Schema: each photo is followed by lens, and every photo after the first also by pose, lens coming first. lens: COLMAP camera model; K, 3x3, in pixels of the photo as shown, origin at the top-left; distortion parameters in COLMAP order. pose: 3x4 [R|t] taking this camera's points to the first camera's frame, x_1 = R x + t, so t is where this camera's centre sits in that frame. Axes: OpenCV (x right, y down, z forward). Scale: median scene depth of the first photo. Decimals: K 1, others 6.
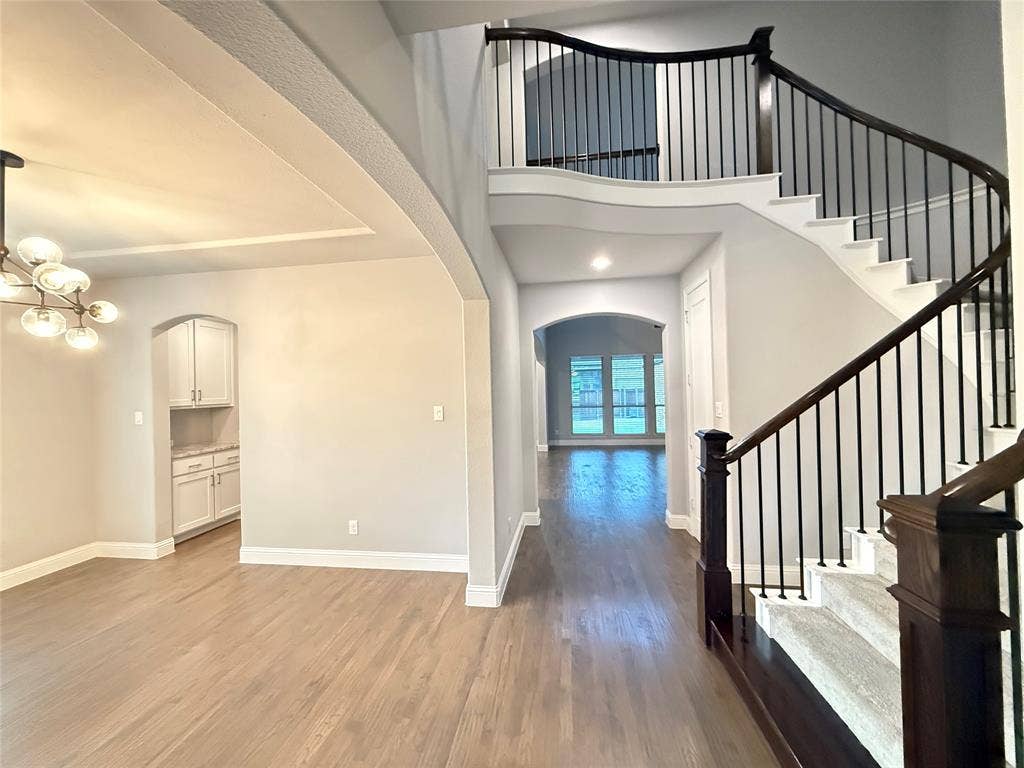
lens RADIAL K [[410.7, 0, 507.2], [0, 410.7, 385.7], [0, 0, 1]] dist [0.002372, 0.000246]
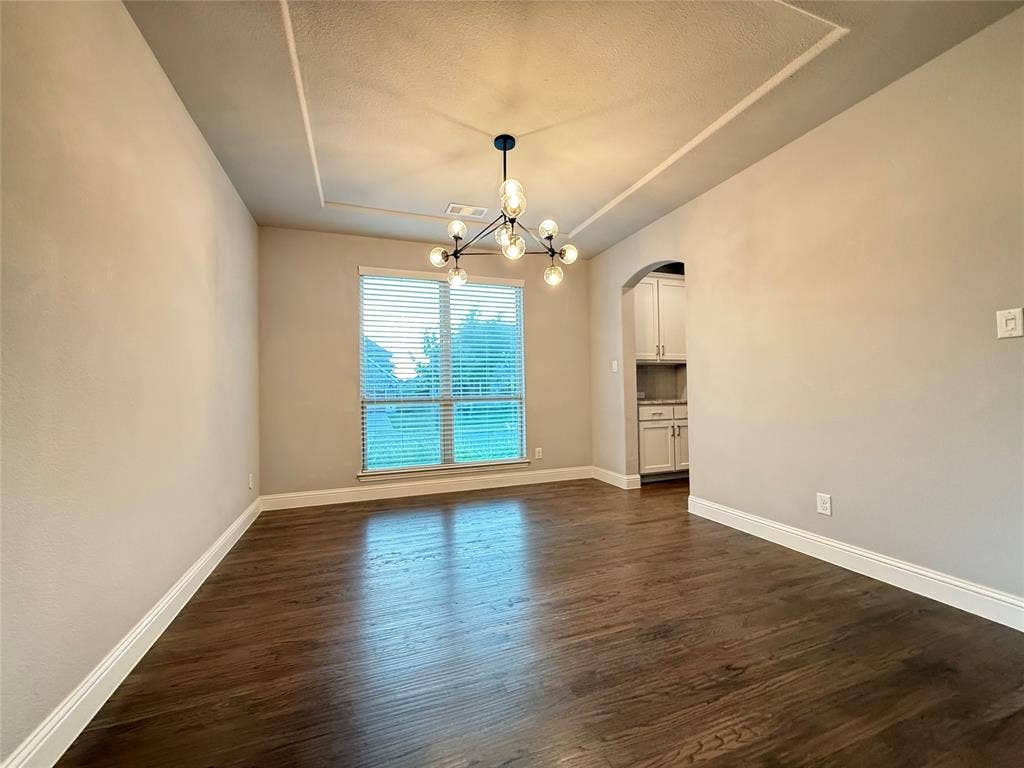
lens RADIAL K [[410.7, 0, 509.8], [0, 410.7, 385.3], [0, 0, 1]] dist [0.002372, 0.000246]
pose [[0.478871, 0.002229, -0.877882, -0.013057], [0.011445, 0.999896, 0.008781, 0.129460], [0.877811, -0.014252, 0.478796, 0.192564]]
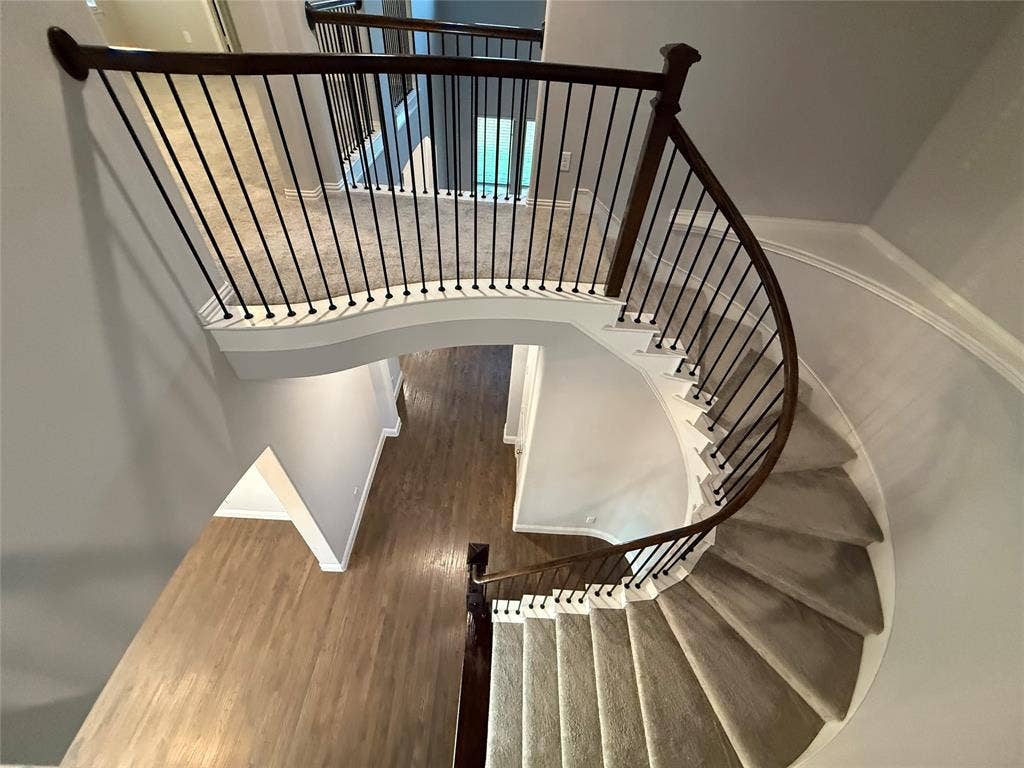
lens RADIAL K [[410.7, 0, 509.5], [0, 410.7, 382.5], [0, 0, 1]] dist [0.002372, 0.000246]
pose [[0.989719, -0.021615, 0.141385, 0.293627], [-0.087860, 0.688139, 0.720239, -0.822968], [-0.112860, -0.725257, 0.679165, 0.342561]]
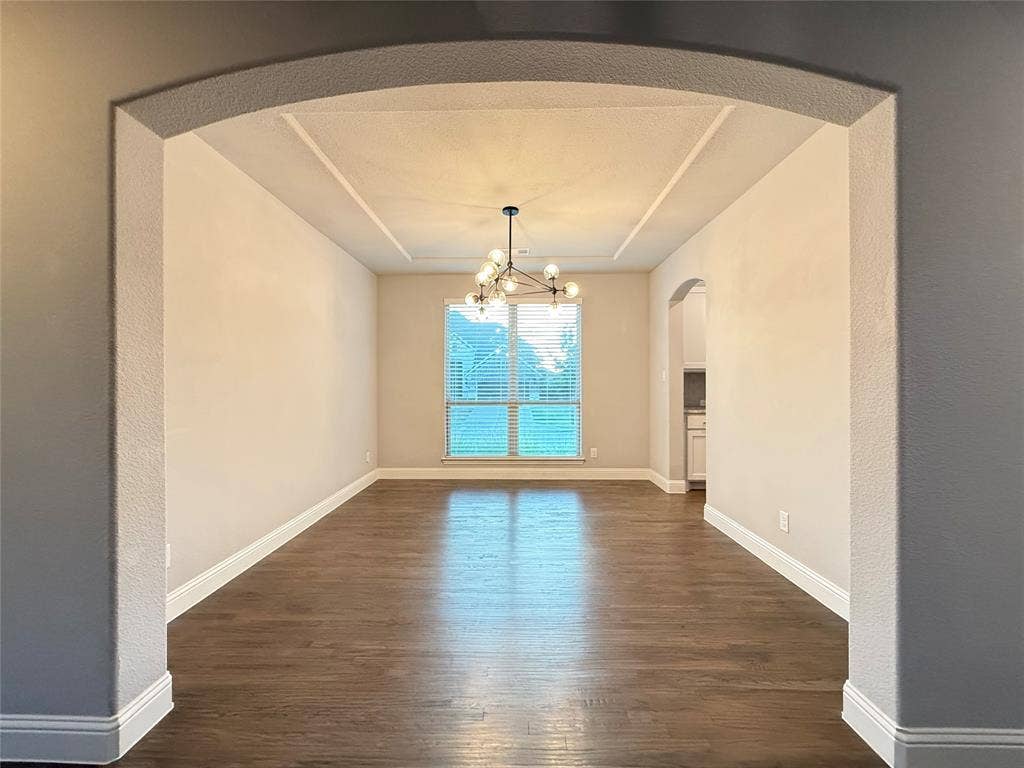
lens RADIAL K [[410.7, 0, 511.0], [0, 410.7, 386.7], [0, 0, 1]] dist [0.002372, 0.000246]
pose [[0.129169, 0.027663, -0.991237, 0.289059], [0.004478, 0.999584, 0.028480, 0.079793], [0.991612, -0.008117, 0.128991, 0.420004]]
